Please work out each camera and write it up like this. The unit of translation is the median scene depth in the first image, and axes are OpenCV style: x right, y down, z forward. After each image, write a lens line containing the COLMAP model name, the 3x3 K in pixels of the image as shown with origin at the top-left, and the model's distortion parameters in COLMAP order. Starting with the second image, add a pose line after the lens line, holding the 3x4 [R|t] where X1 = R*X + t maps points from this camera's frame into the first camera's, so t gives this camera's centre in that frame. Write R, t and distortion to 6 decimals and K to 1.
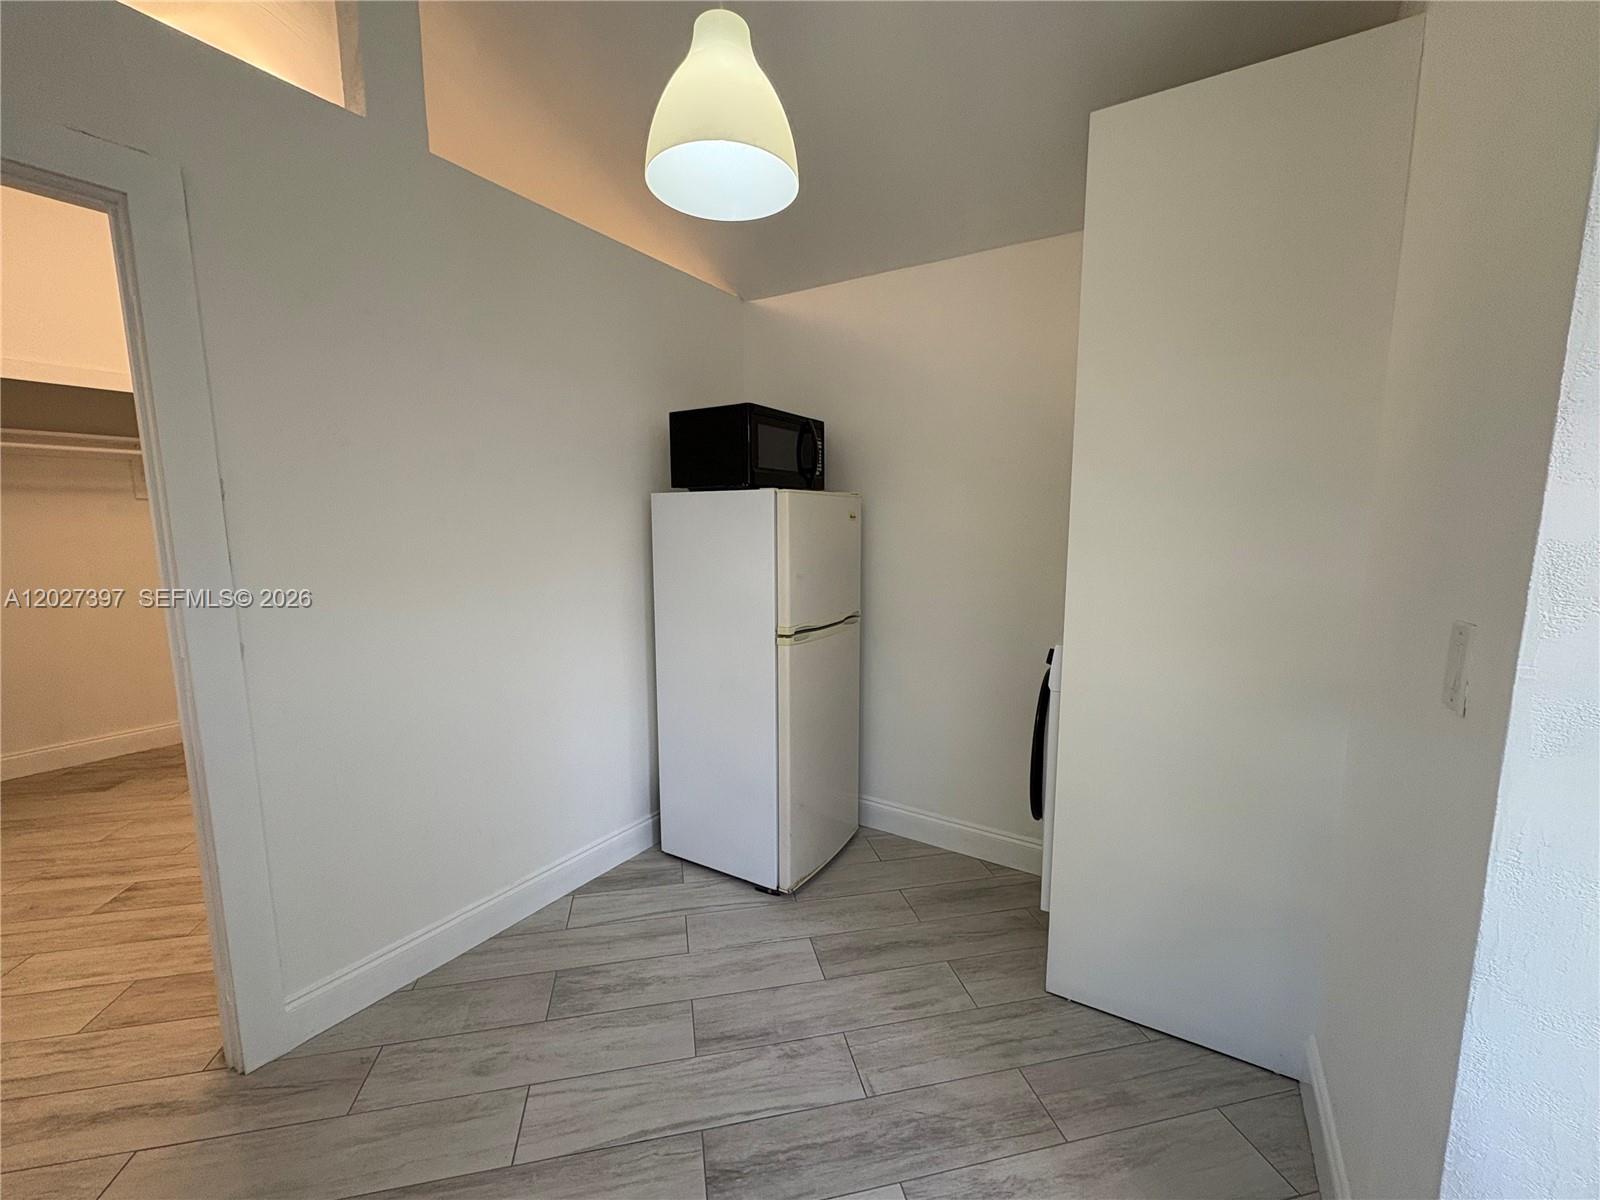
lens RADIAL K [[637.1, 0, 800.0], [0, 637.1, 600.0], [0, 0, 1]] dist [-0.000980, -0.000192]
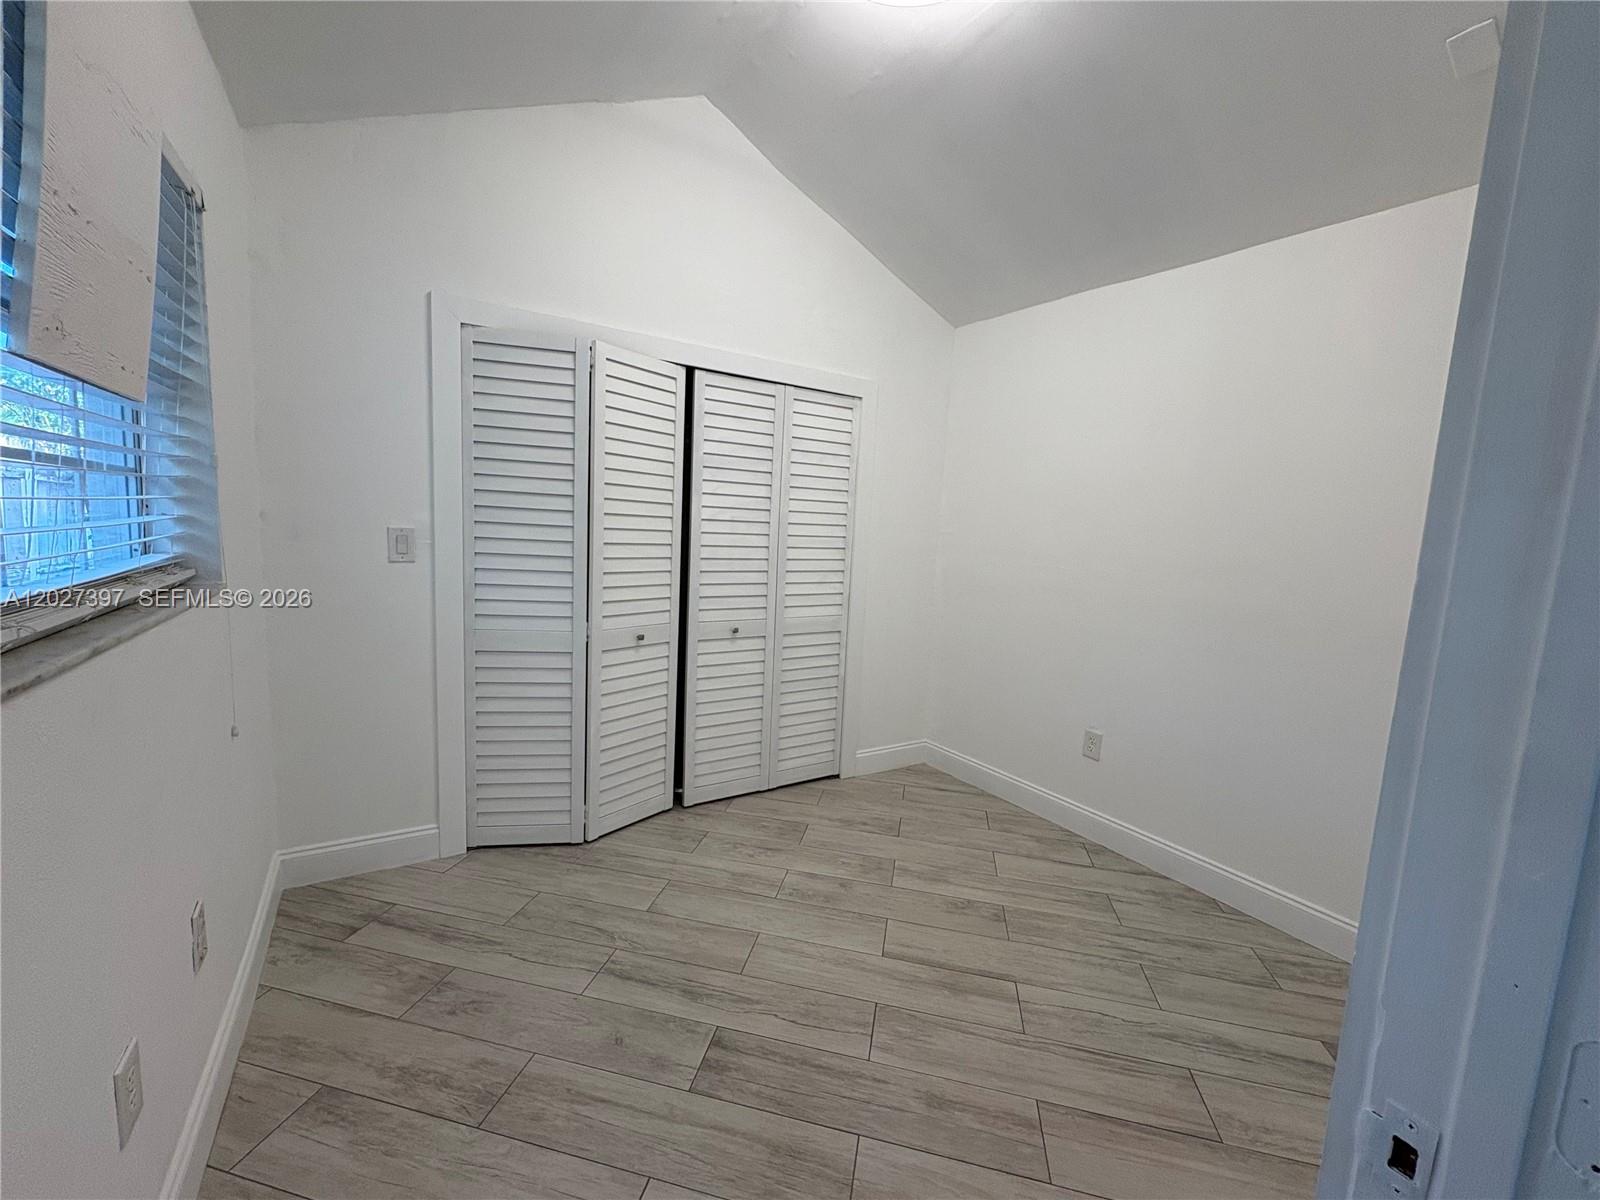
lens RADIAL K [[637.1, 0, 800.0], [0, 637.1, 600.0], [0, 0, 1]] dist [-0.000980, -0.000192]
pose [[0.904312, 0.099430, -0.415131, -0.537687], [-0.109036, 0.994038, 0.000565, -0.028764], [0.412712, 0.044754, 0.909762, 0.280878]]
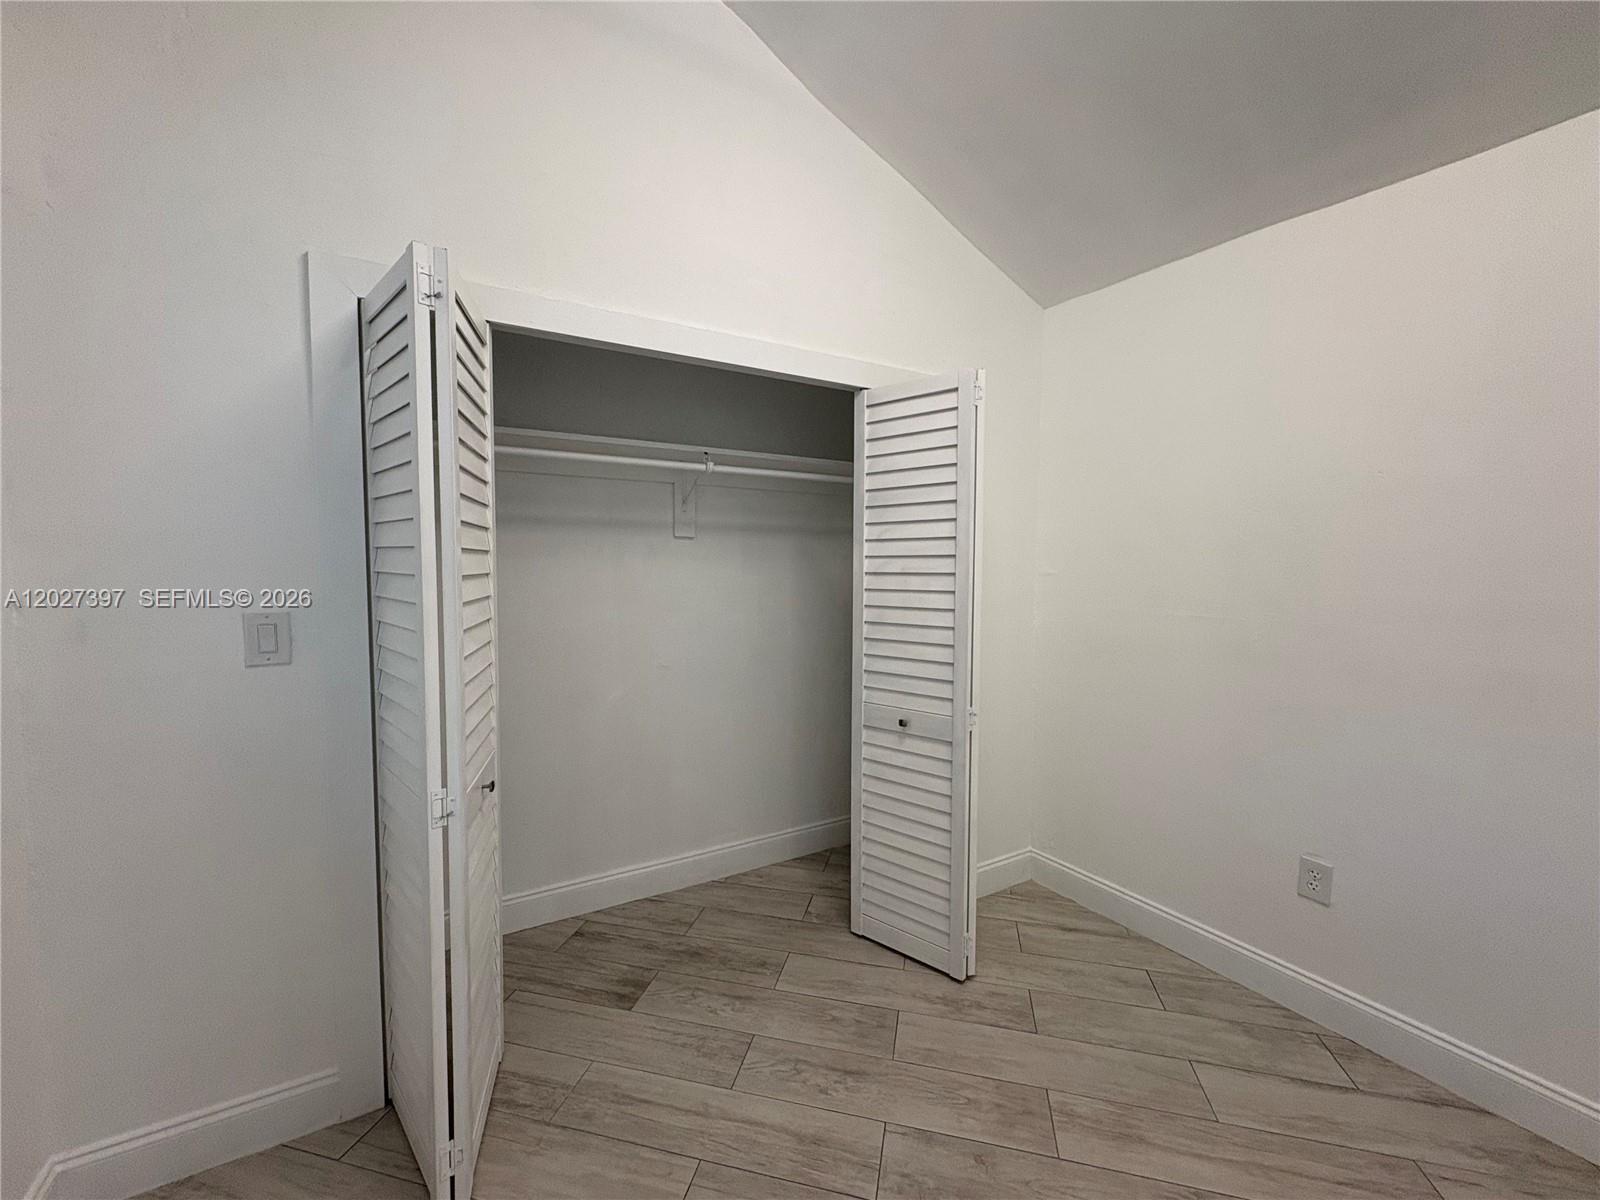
lens RADIAL K [[637.1, 0, 800.0], [0, 637.1, 600.0], [0, 0, 1]] dist [-0.000980, -0.000192]
pose [[0.897091, 0.038731, -0.440145, -0.701494], [-0.068474, 0.996303, -0.051891, -0.071968], [0.436507, 0.076689, 0.896426, 0.499593]]
